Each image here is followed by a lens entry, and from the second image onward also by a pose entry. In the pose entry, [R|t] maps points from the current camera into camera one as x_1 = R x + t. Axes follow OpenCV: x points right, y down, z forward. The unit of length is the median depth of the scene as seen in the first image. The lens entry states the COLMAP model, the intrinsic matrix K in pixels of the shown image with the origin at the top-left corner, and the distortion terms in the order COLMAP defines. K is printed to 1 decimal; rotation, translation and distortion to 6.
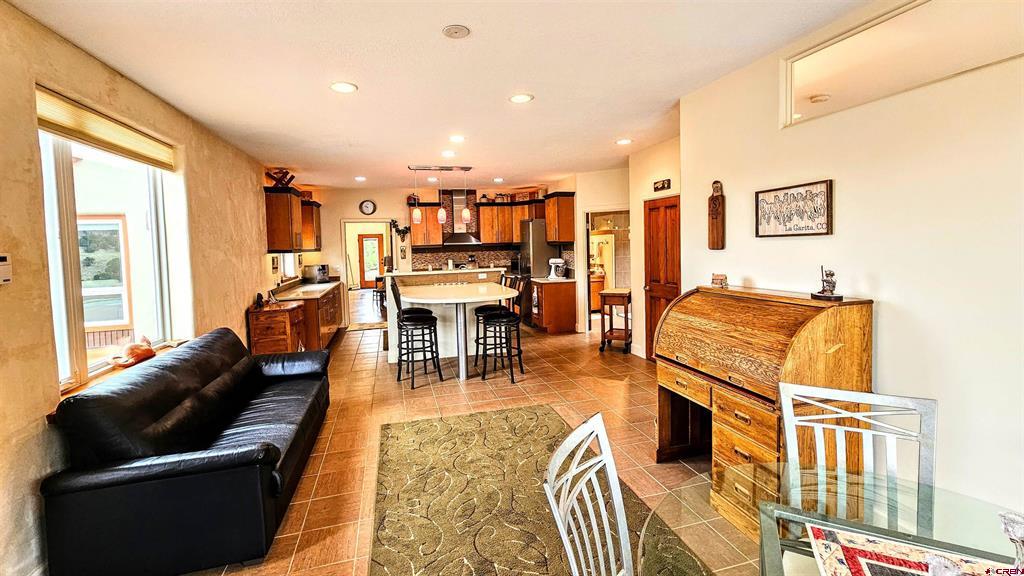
lens RADIAL K [[418.1, 0, 506.4], [0, 418.1, 259.6], [0, 0, 1]] dist [-0.003554, 0.002146]
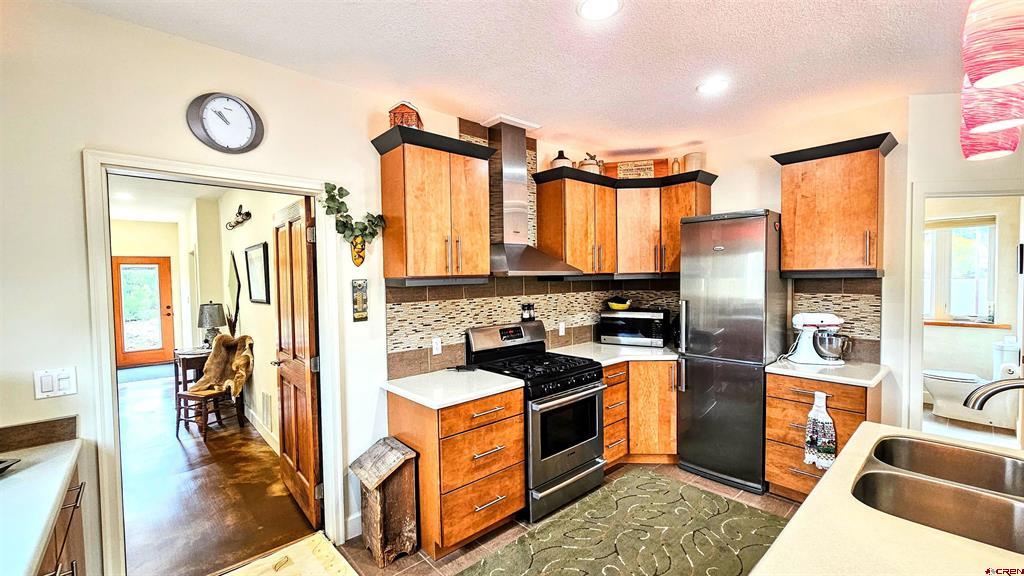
lens RADIAL K [[418.1, 0, 504.2], [0, 418.1, 290.4], [0, 0, 1]] dist [-0.003554, 0.002146]
pose [[0.899529, -0.002037, 0.436855, -0.474801], [0.008530, 0.999880, -0.012902, -0.031660], [-0.436777, 0.015332, 0.899439, 1.145543]]
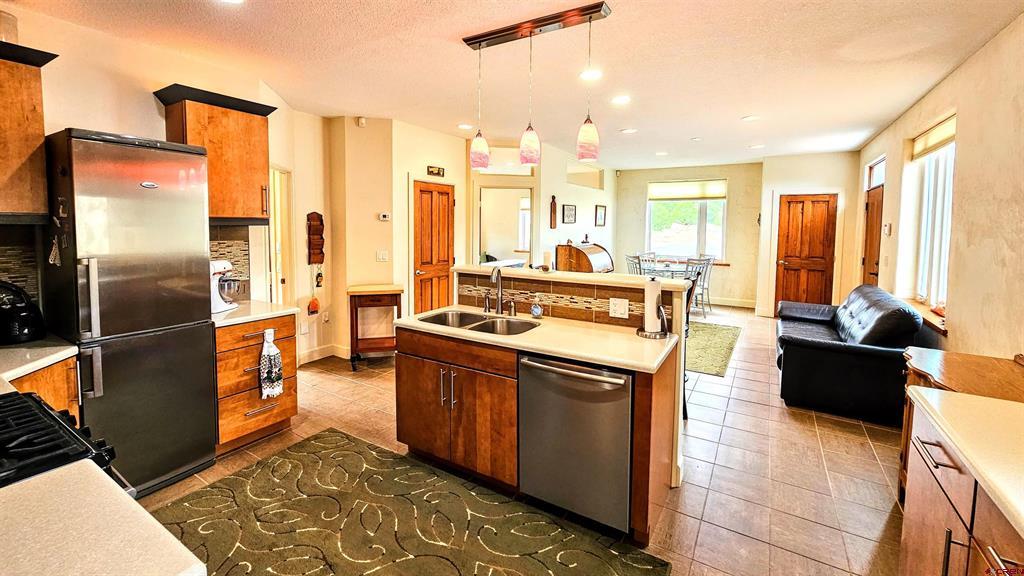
lens RADIAL K [[418.1, 0, 510.5], [0, 418.1, 249.9], [0, 0, 1]] dist [-0.003554, 0.002146]
pose [[-0.681535, -0.023245, 0.731416, -0.534459], [0.039309, 0.996889, 0.068310, -0.042717], [-0.730729, 0.075307, -0.678501, 1.577939]]
